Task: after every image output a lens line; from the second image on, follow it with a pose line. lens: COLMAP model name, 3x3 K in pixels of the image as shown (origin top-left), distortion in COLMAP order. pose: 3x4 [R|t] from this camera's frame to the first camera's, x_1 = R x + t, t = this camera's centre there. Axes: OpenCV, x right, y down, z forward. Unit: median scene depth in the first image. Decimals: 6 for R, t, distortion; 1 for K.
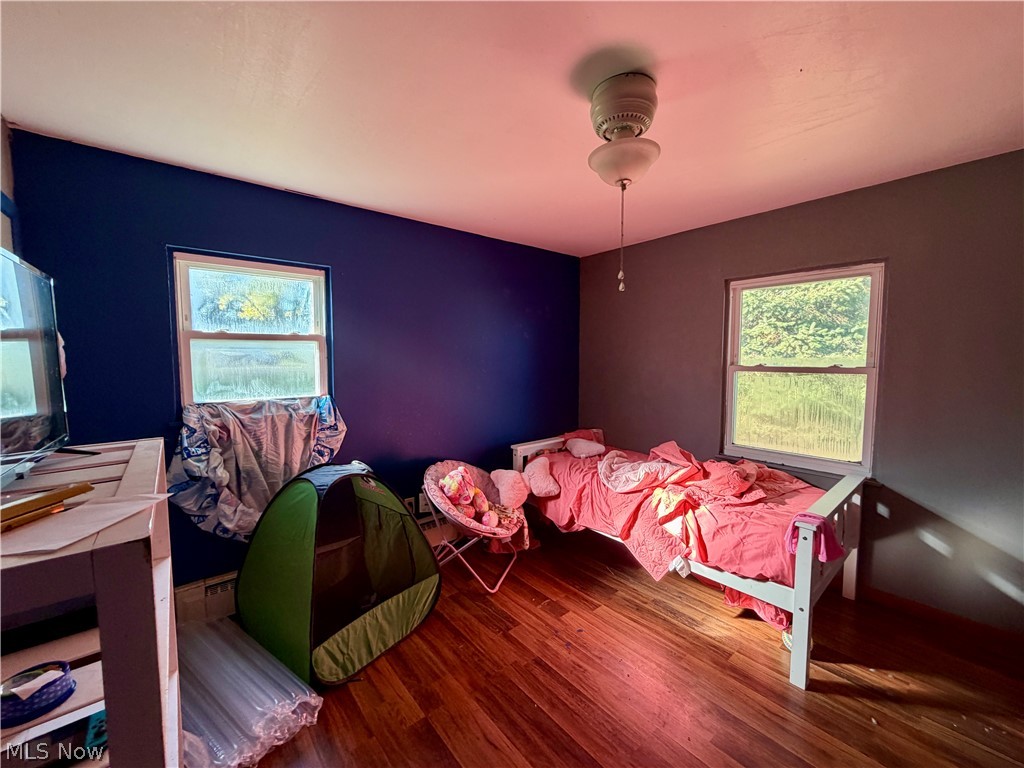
lens RADIAL K [[407.0, 0, 512.4], [0, 407.0, 383.6], [0, 0, 1]] dist [-0.000259, -0.000015]
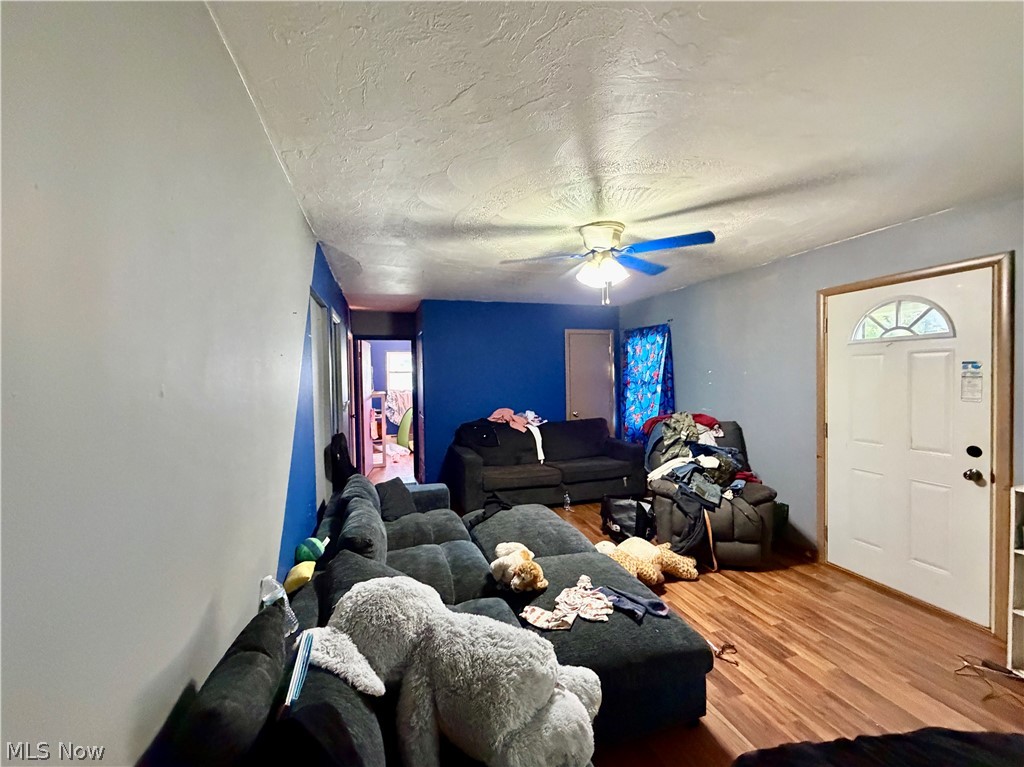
lens RADIAL K [[407.0, 0, 512.1], [0, 407.0, 383.8], [0, 0, 1]] dist [-0.000259, -0.000015]
pose [[0.929515, -0.009900, -0.368652, 1.756500], [-0.004881, 0.999222, -0.039140, 0.144487], [0.368753, 0.038181, 0.928743, -2.205569]]
